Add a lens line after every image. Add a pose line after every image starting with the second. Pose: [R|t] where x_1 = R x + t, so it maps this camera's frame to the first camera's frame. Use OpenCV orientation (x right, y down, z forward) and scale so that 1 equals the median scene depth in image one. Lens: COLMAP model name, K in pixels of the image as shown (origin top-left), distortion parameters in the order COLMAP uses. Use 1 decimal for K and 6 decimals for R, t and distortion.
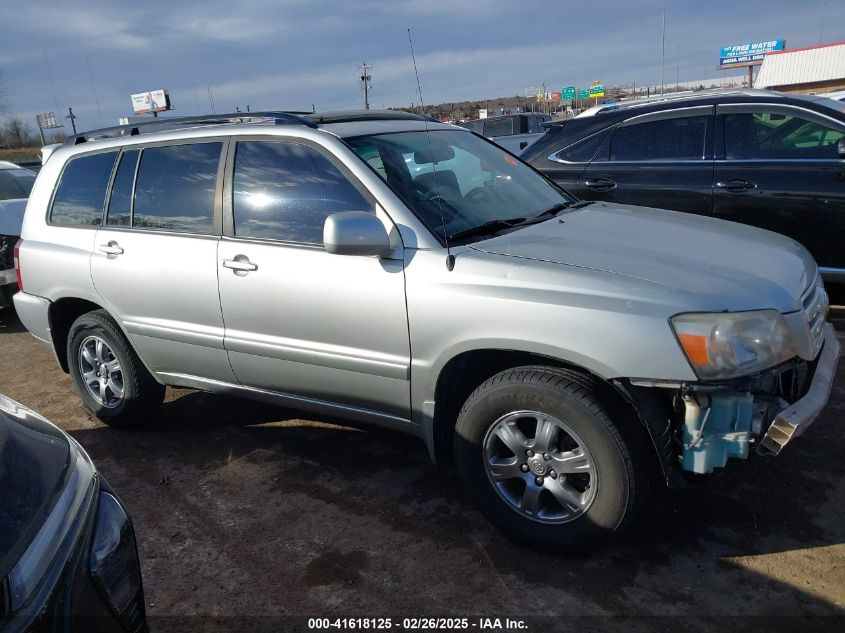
lens RADIAL K [[684.7, 0, 418.8], [0, 684.7, 314.5], [0, 0, 1]] dist [0.016030, -0.004803]
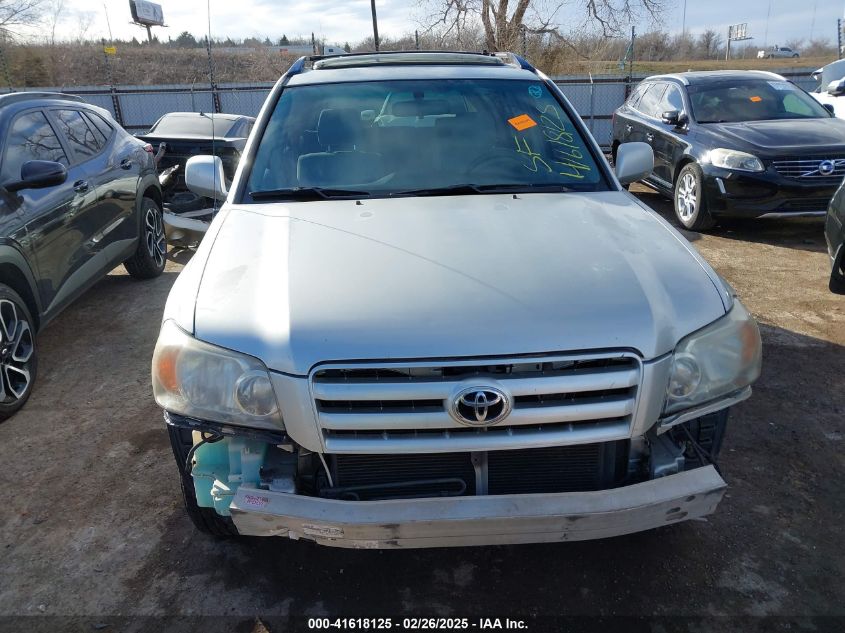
lens RADIAL K [[684.7, 0, 417.2], [0, 684.7, 324.1], [0, 0, 1]] dist [0.016030, -0.004803]
pose [[0.587702, 0.317387, -0.744226, 1.090954], [-0.218233, 0.947937, 0.231928, -0.241524], [0.779090, 0.026110, 0.626368, 0.617618]]
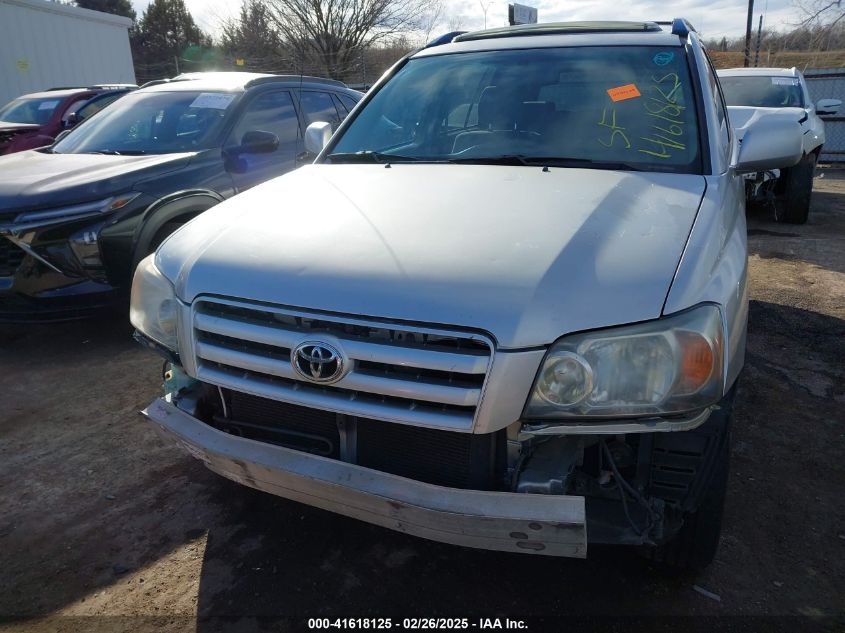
lens RADIAL K [[684.7, 0, 402.7], [0, 684.7, 326.1], [0, 0, 1]] dist [0.016030, -0.004803]
pose [[0.111757, 0.378360, -0.918888, 1.247445], [-0.234496, 0.908607, 0.345607, -0.297639], [0.965672, 0.176852, 0.190268, 1.046161]]
